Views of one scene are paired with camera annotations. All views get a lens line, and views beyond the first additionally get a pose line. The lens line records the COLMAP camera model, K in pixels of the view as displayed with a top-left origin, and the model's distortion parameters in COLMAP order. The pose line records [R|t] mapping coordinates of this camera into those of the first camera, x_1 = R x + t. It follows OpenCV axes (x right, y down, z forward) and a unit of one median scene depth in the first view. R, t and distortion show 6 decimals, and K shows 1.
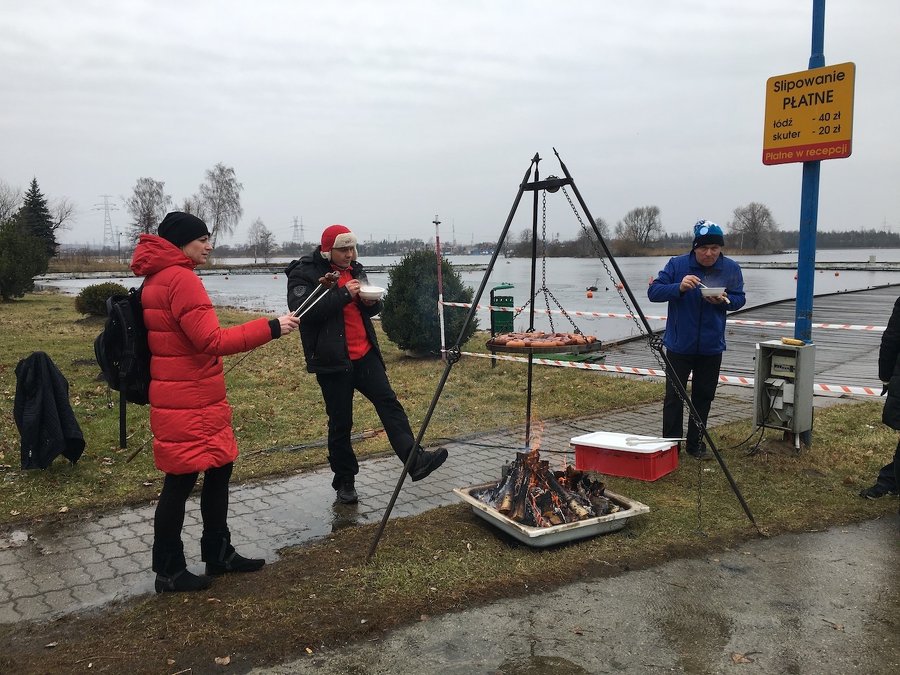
lens RADIAL K [[756.4, 0, 451.1], [0, 756.4, 340.6], [0, 0, 1]] dist [0.060017, -0.054121]
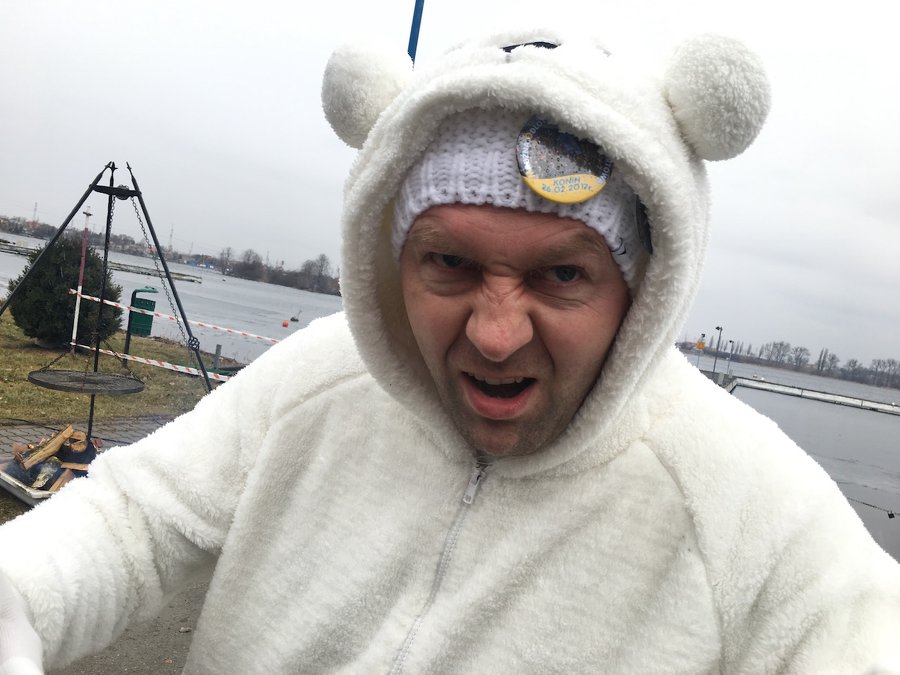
lens RADIAL K [[756.4, 0, 454.1], [0, 756.4, 336.6], [0, 0, 1]] dist [0.060017, -0.054121]
pose [[0.920516, 0.161792, 0.355632, 0.093368], [-0.143743, 0.986631, -0.076797, 0.010074], [-0.363303, 0.019574, 0.931466, -0.105469]]
